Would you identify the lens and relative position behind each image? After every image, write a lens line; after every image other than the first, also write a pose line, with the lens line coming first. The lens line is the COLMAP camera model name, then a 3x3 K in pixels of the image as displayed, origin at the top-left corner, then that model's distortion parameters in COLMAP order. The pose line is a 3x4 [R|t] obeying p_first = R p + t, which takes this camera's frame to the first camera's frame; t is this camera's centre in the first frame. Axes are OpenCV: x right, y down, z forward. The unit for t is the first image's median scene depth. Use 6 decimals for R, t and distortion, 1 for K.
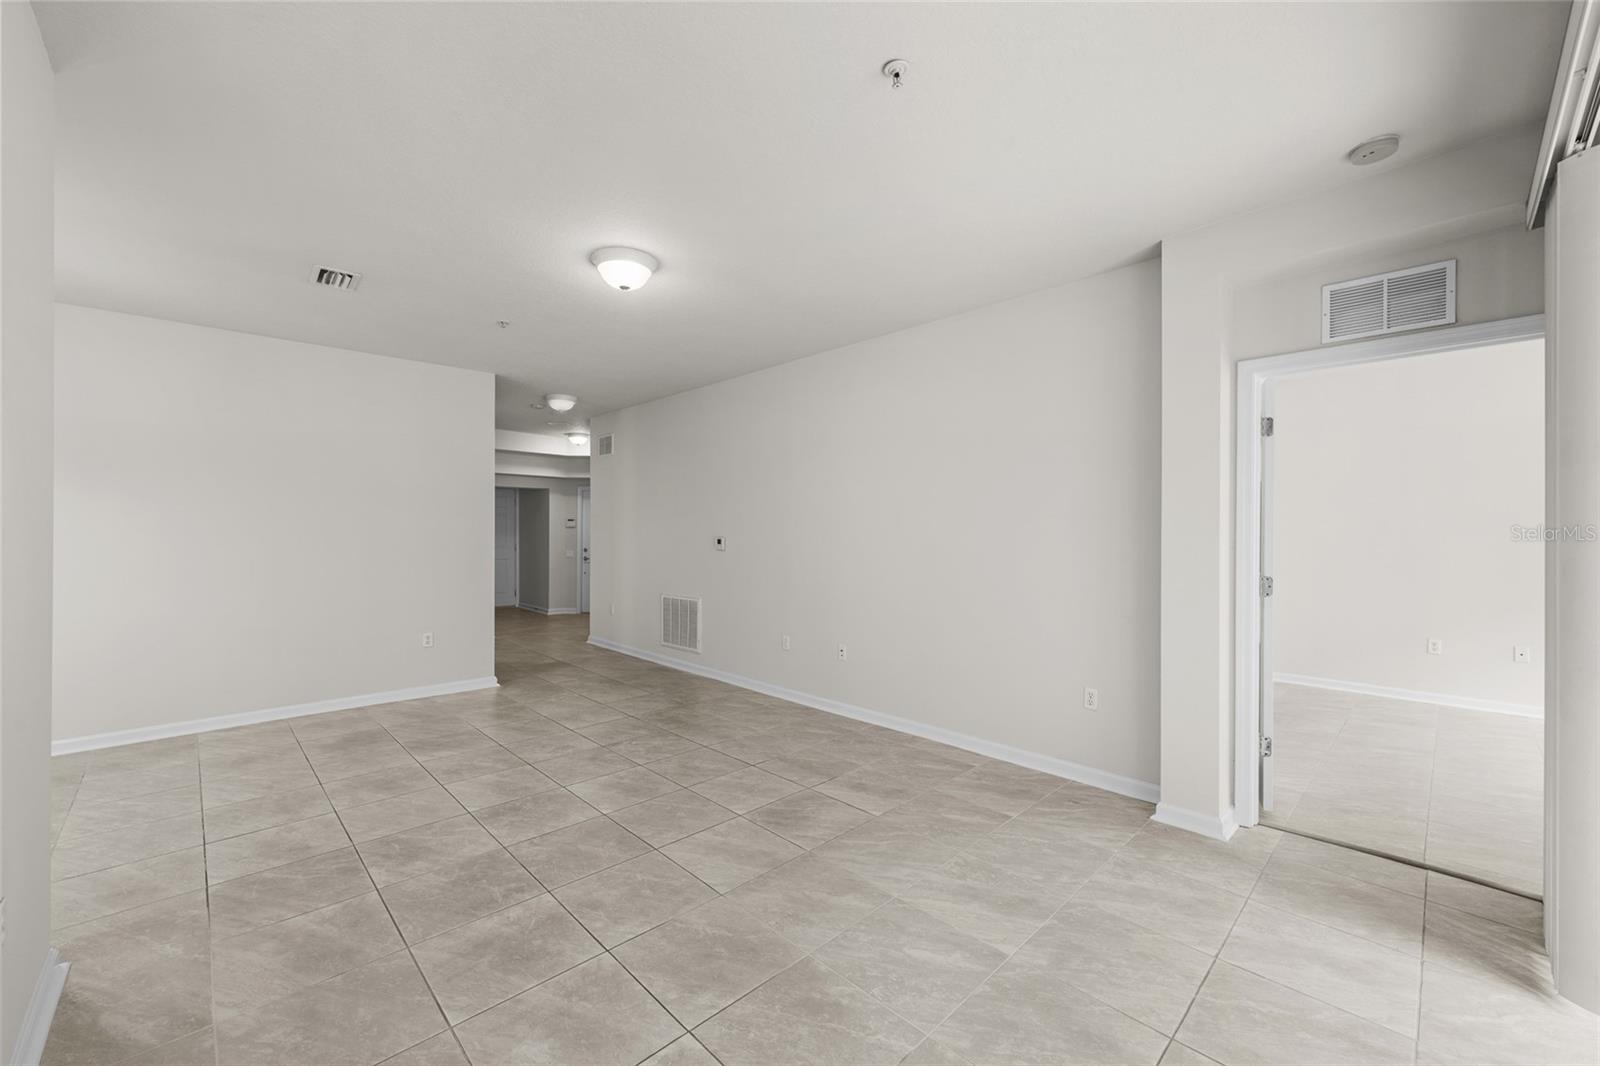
lens RADIAL K [[637.8, 0, 792.2], [0, 637.8, 535.1], [0, 0, 1]] dist [0.000316, 0.000044]
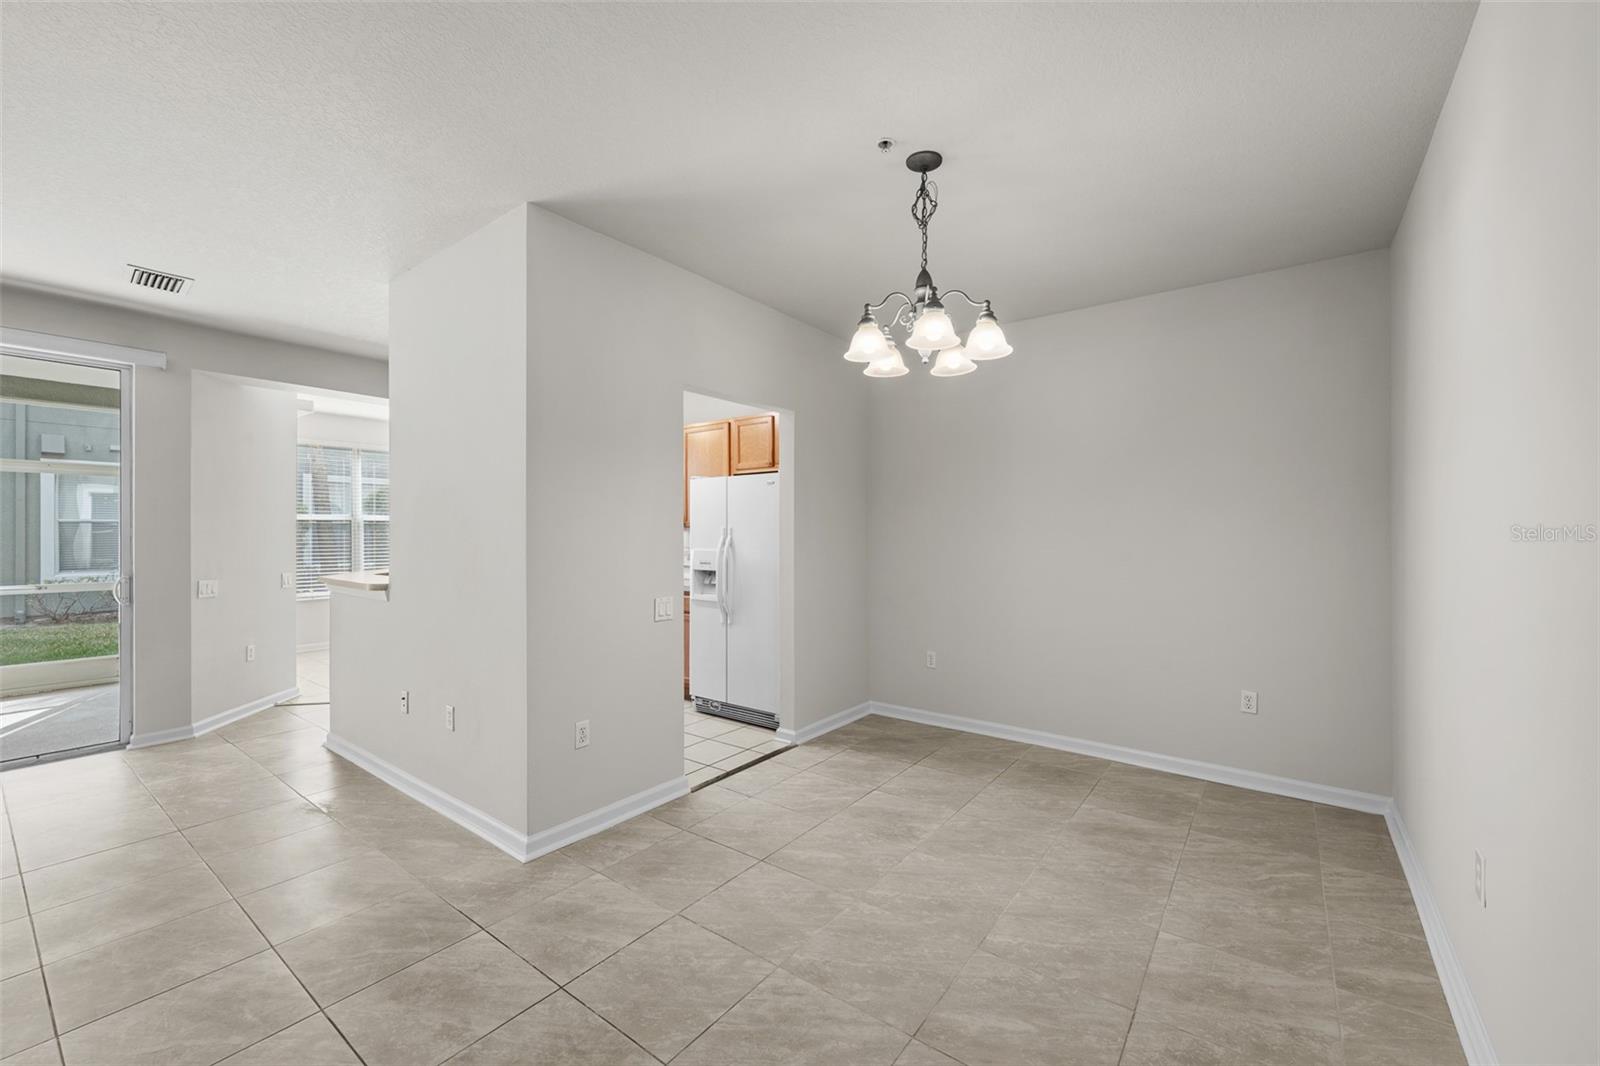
lens RADIAL K [[637.8, 0, 790.0], [0, 637.8, 534.7], [0, 0, 1]] dist [0.000316, 0.000044]
pose [[-0.987301, -0.000618, -0.158861, -0.867512], [-0.002336, 0.999941, 0.010622, -0.010731], [0.158845, 0.010858, -0.987244, 1.409916]]
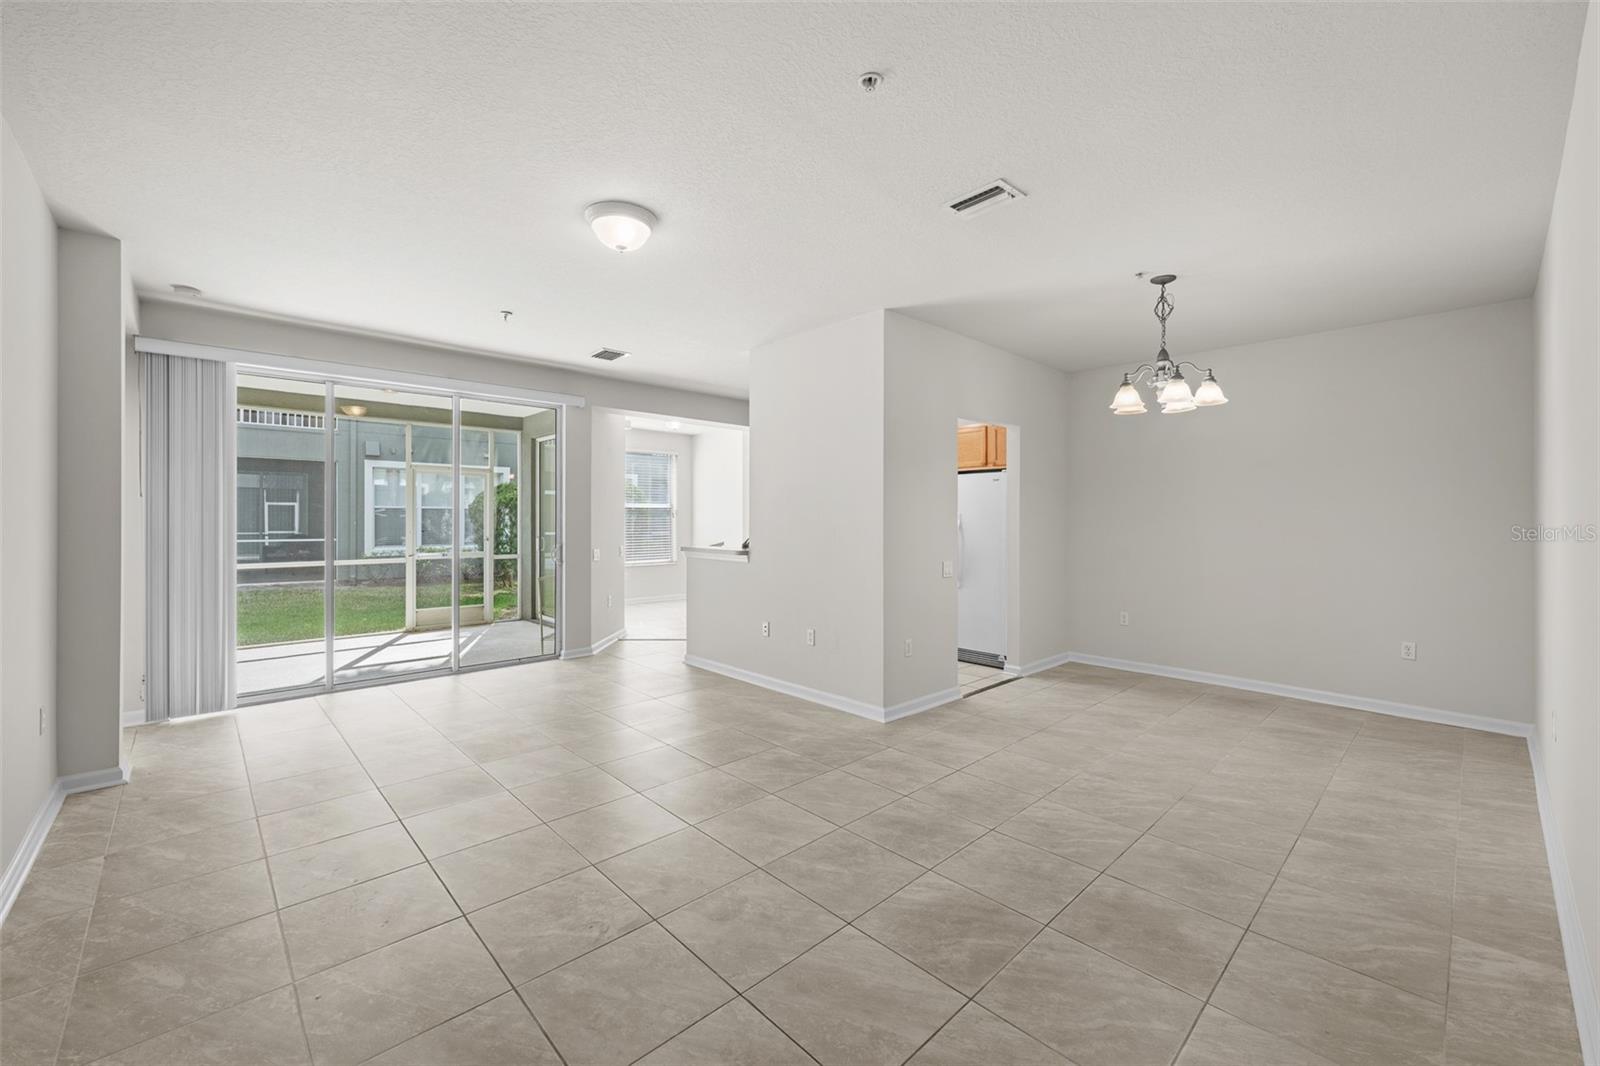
lens RADIAL K [[637.8, 0, 792.7], [0, 637.8, 518.1], [0, 0, 1]] dist [0.000316, 0.000044]
pose [[-0.999973, -0.004207, 0.005954, -0.497124], [-0.004157, 0.999956, 0.008410, -0.011370], [-0.005989, 0.008385, -0.999947, 1.837109]]
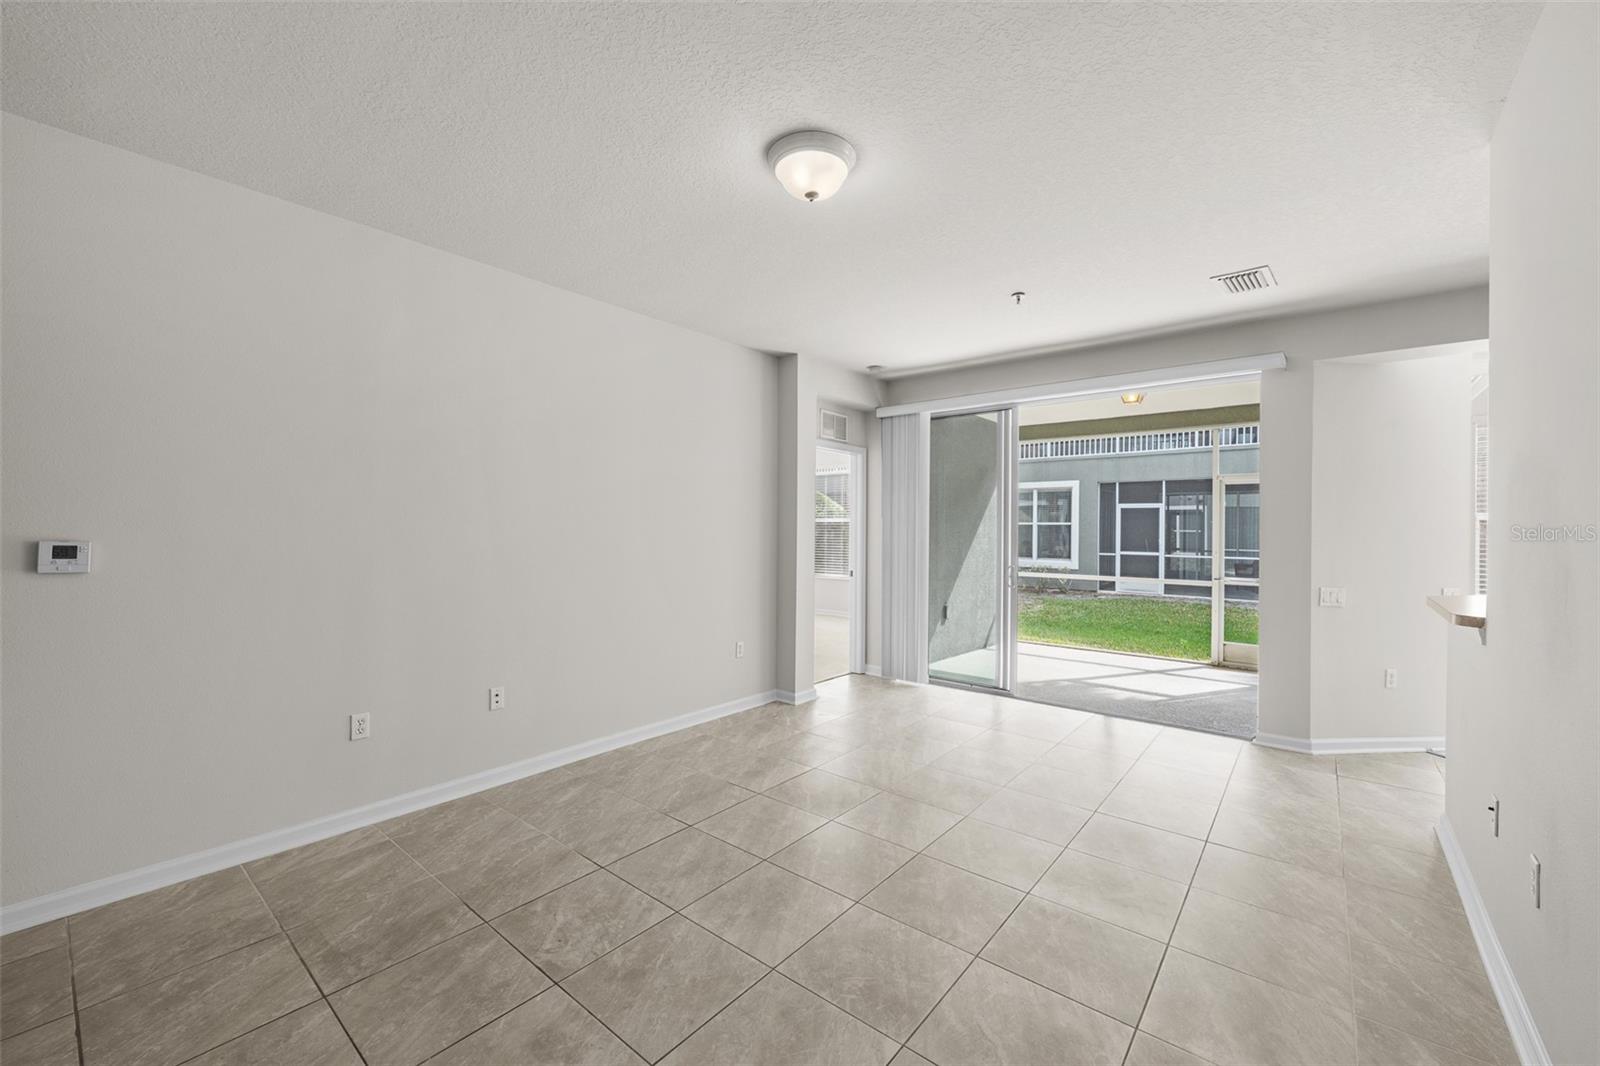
lens RADIAL K [[637.8, 0, 808.4], [0, 637.8, 529.7], [0, 0, 1]] dist [0.000316, 0.000044]
pose [[-0.130127, -0.002748, 0.991494, -0.949024], [-0.001984, 0.999995, 0.002511, -0.008997], [-0.991495, -0.001640, -0.130132, 1.053690]]
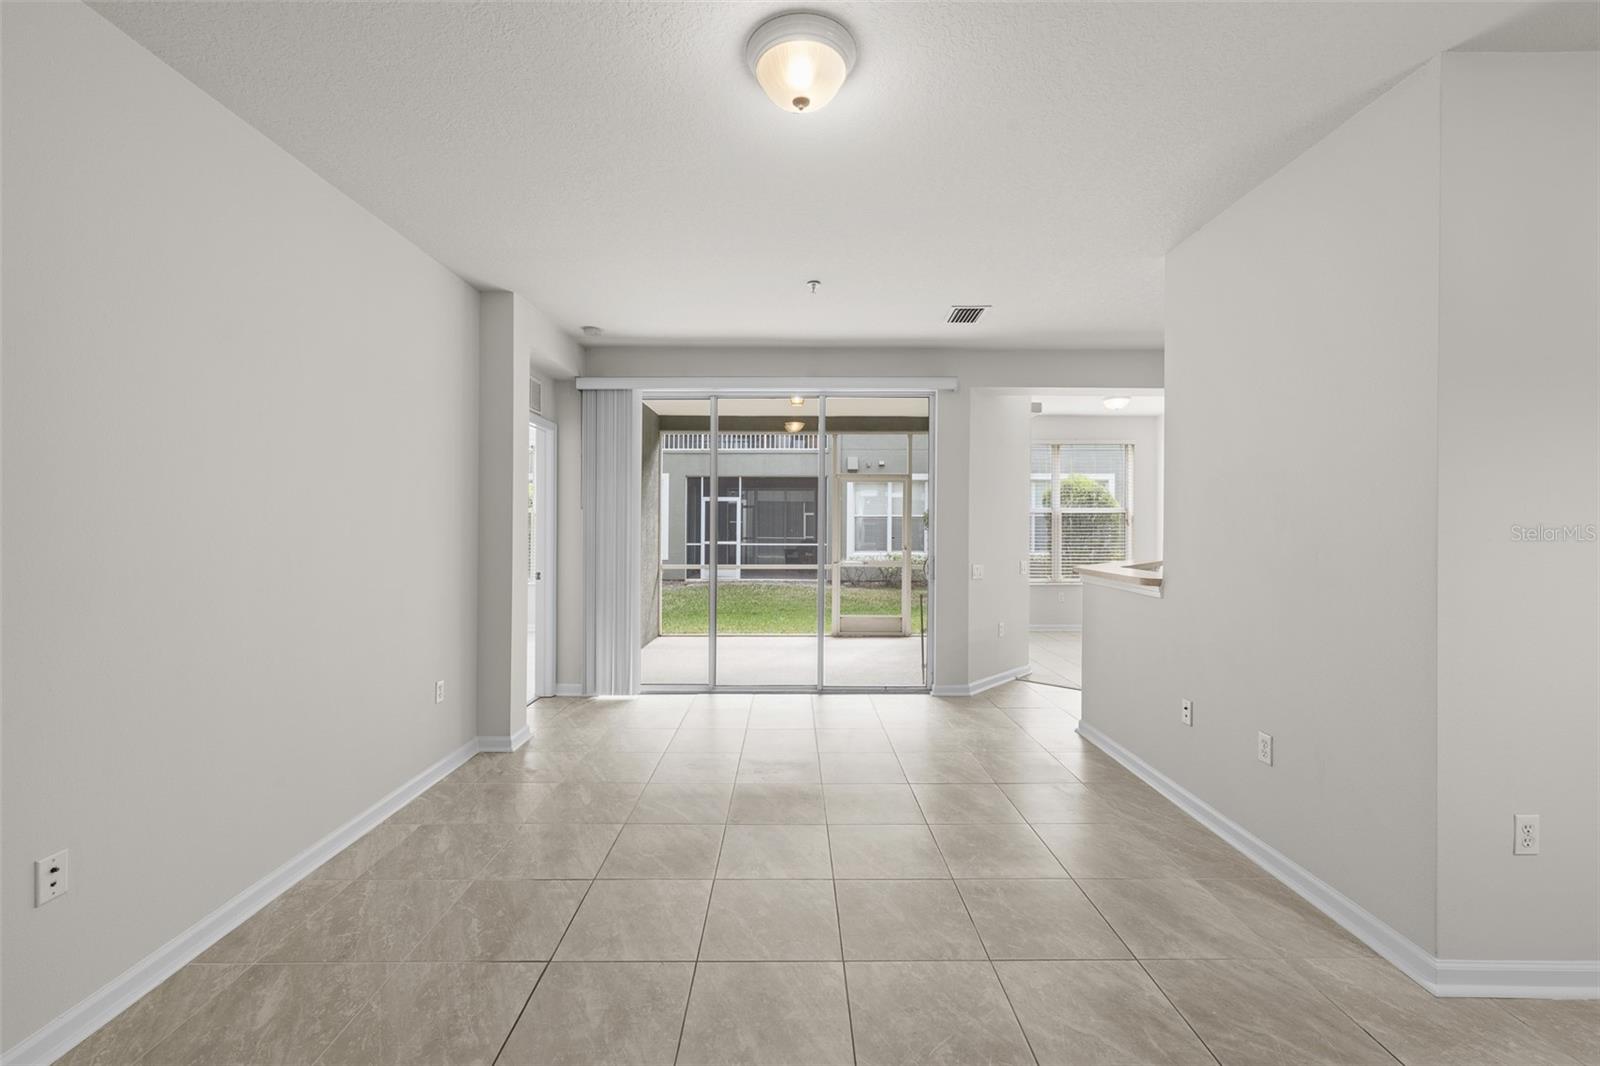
lens RADIAL K [[637.8, 0, 798.4], [0, 637.8, 547.4], [0, 0, 1]] dist [0.000316, 0.000044]
pose [[-0.730823, -0.028670, 0.681965, -0.633659], [0.002098, 0.999018, 0.044248, -0.015318], [-0.682564, 0.033768, -0.730045, 1.361945]]
